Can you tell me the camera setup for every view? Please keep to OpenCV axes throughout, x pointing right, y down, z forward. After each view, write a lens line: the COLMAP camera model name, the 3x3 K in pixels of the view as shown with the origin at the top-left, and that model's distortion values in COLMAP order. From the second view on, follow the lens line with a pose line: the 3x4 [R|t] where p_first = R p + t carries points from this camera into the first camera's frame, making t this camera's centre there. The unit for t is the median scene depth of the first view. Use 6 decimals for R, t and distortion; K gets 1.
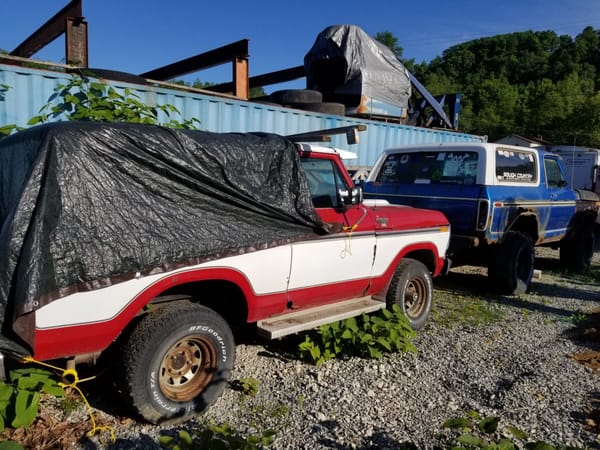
lens RADIAL K [[411.4, 0, 300.0], [0, 411.4, 225.0], [0, 0, 1]] dist [0.006500, -0.026699]
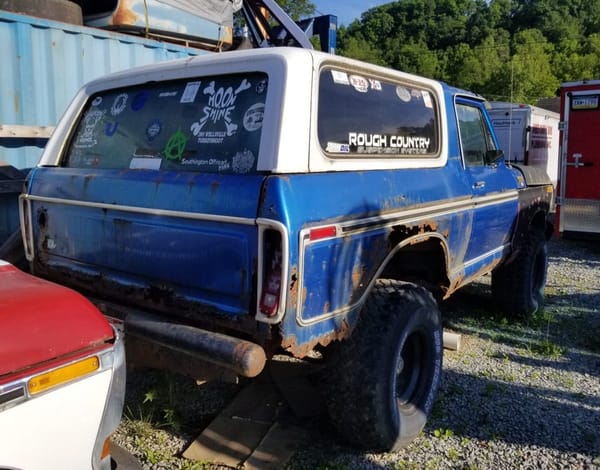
lens RADIAL K [[468.5, 0, 299.5], [0, 468.5, 220.2], [0, 0, 1]] dist [0.039546, -0.003255]
pose [[0.979746, -0.052386, 0.193269, 0.342296], [0.046673, 0.998332, 0.033996, -0.062647], [-0.194727, -0.024287, 0.980557, 0.560805]]
